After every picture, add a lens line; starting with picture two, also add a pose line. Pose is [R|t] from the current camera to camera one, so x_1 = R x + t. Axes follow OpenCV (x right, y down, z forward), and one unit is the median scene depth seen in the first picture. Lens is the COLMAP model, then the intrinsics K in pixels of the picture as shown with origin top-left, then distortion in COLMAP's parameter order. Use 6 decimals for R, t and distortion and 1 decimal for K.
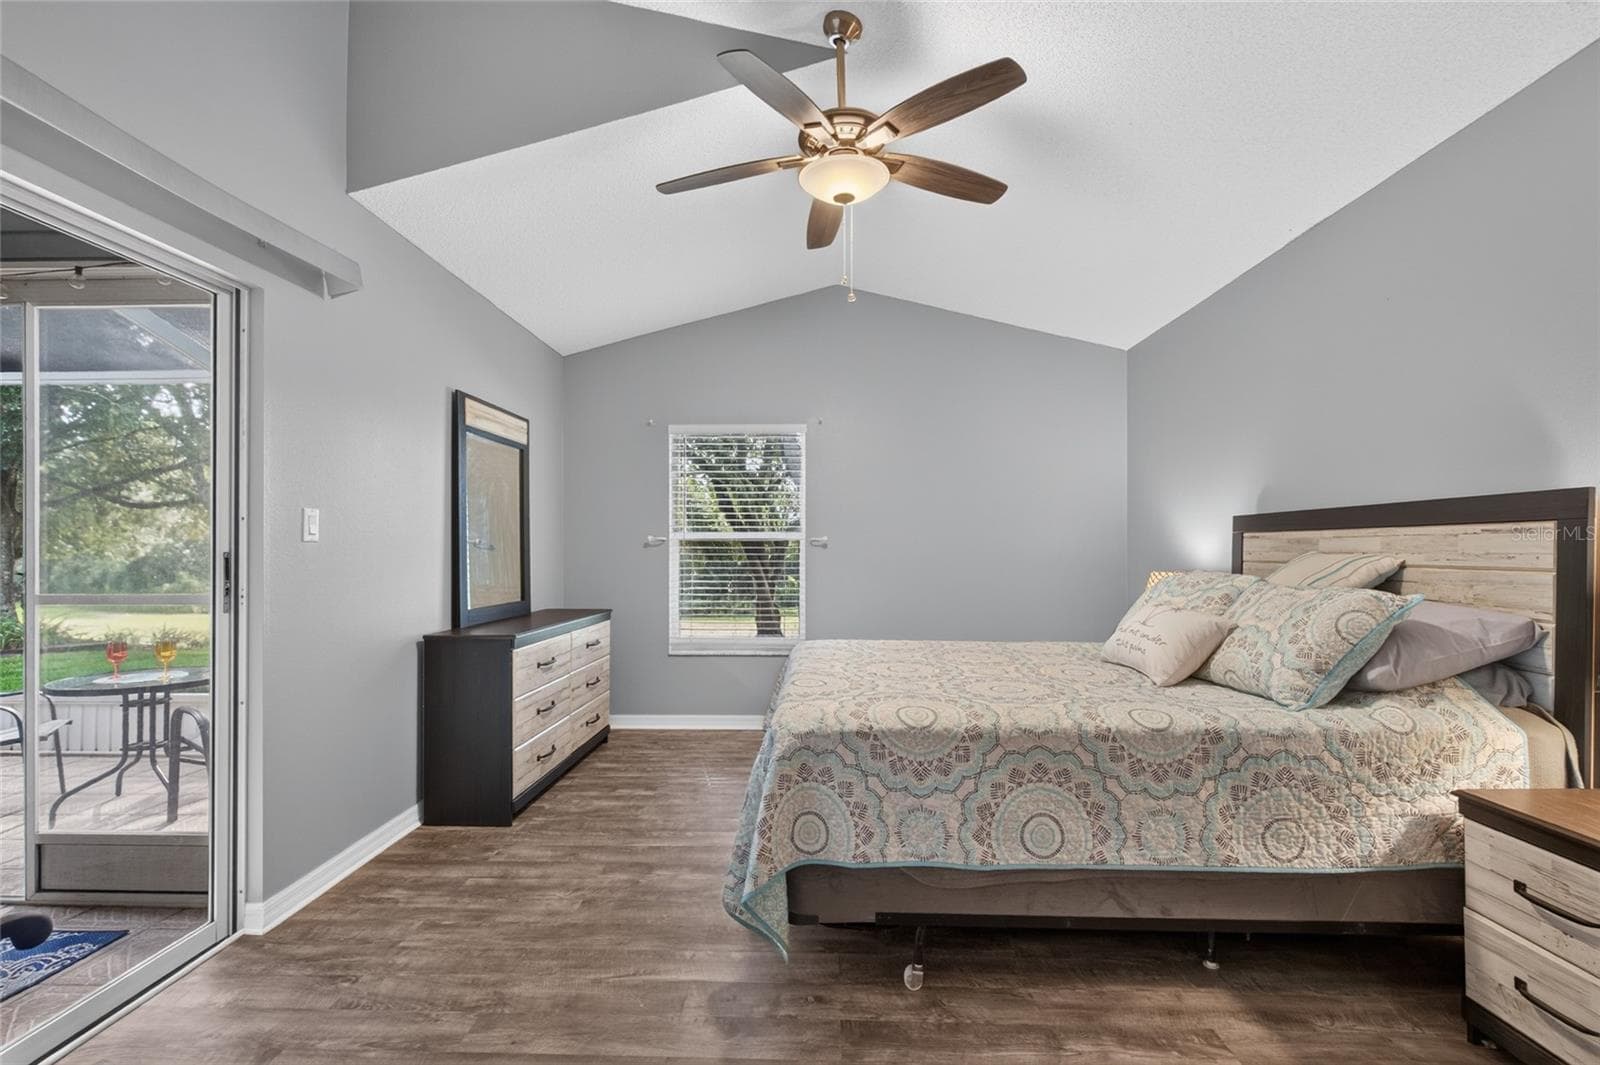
lens RADIAL K [[735.0, 0, 801.0], [0, 735.0, 543.9], [0, 0, 1]] dist [0.006166, -0.001688]
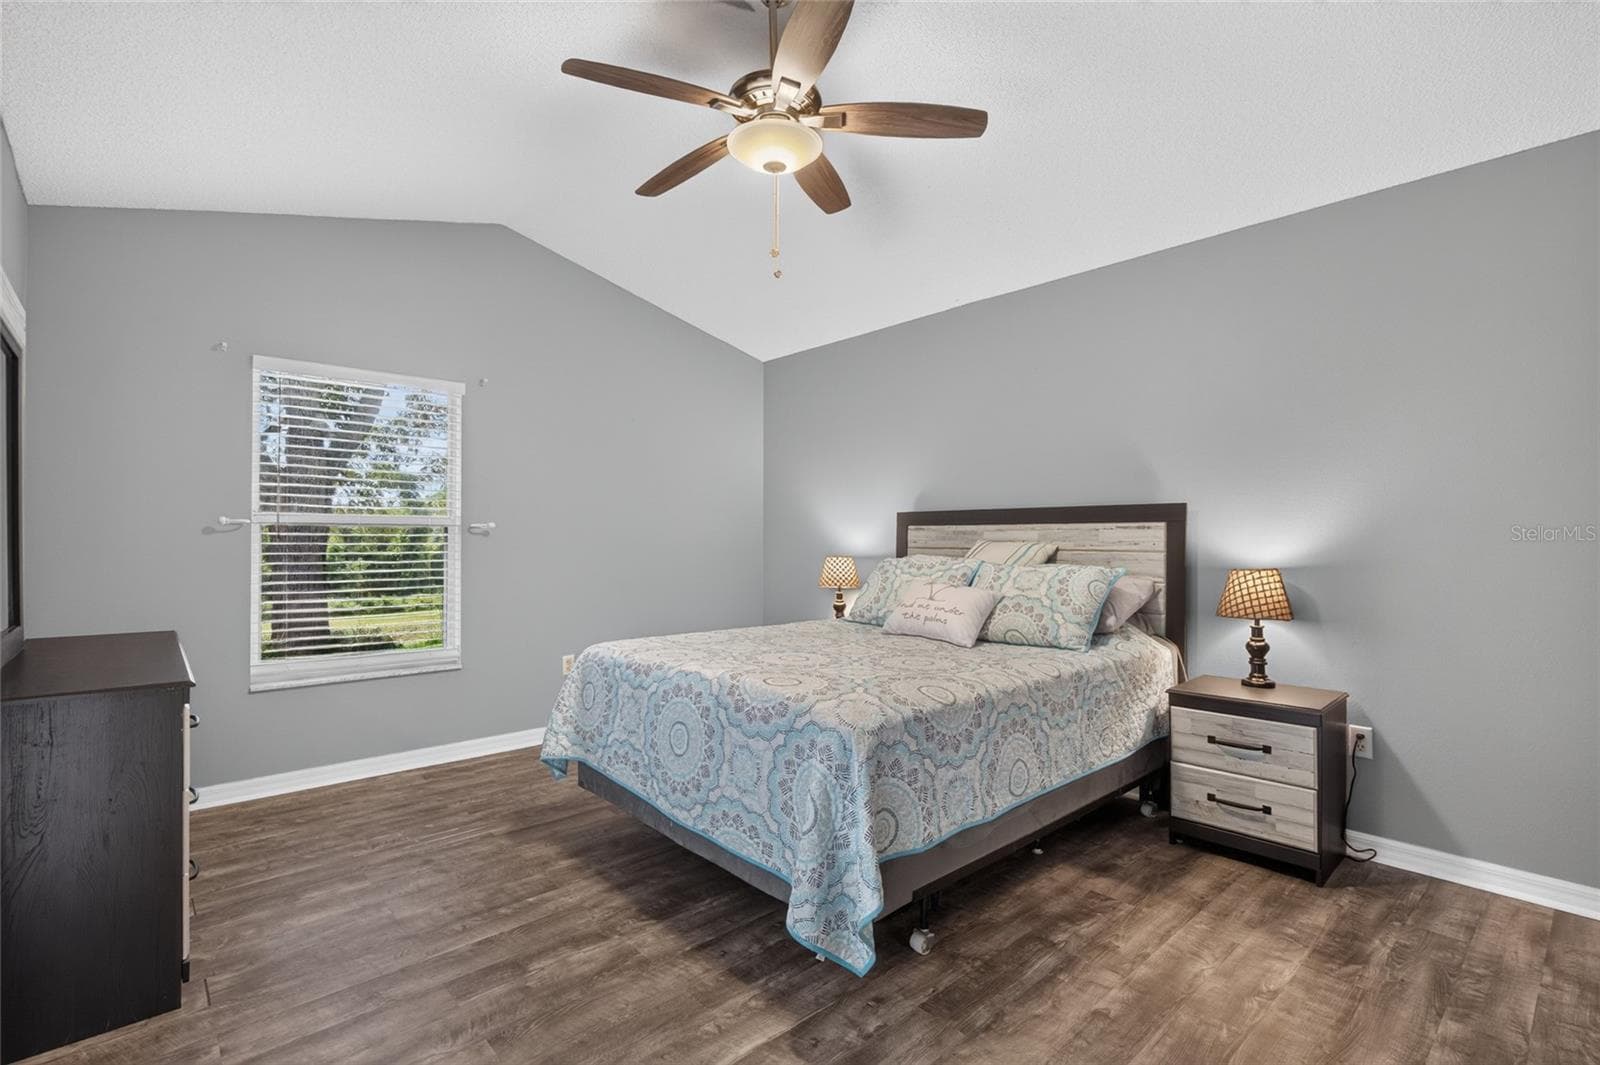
lens RADIAL K [[735.0, 0, 800.9], [0, 735.0, 533.9], [0, 0, 1]] dist [0.006166, -0.001688]
pose [[0.715468, 0.006736, 0.698613, -0.740347], [-0.007381, 0.999971, -0.002082, 0.005759], [-0.698607, -0.003666, 0.715497, 0.382549]]
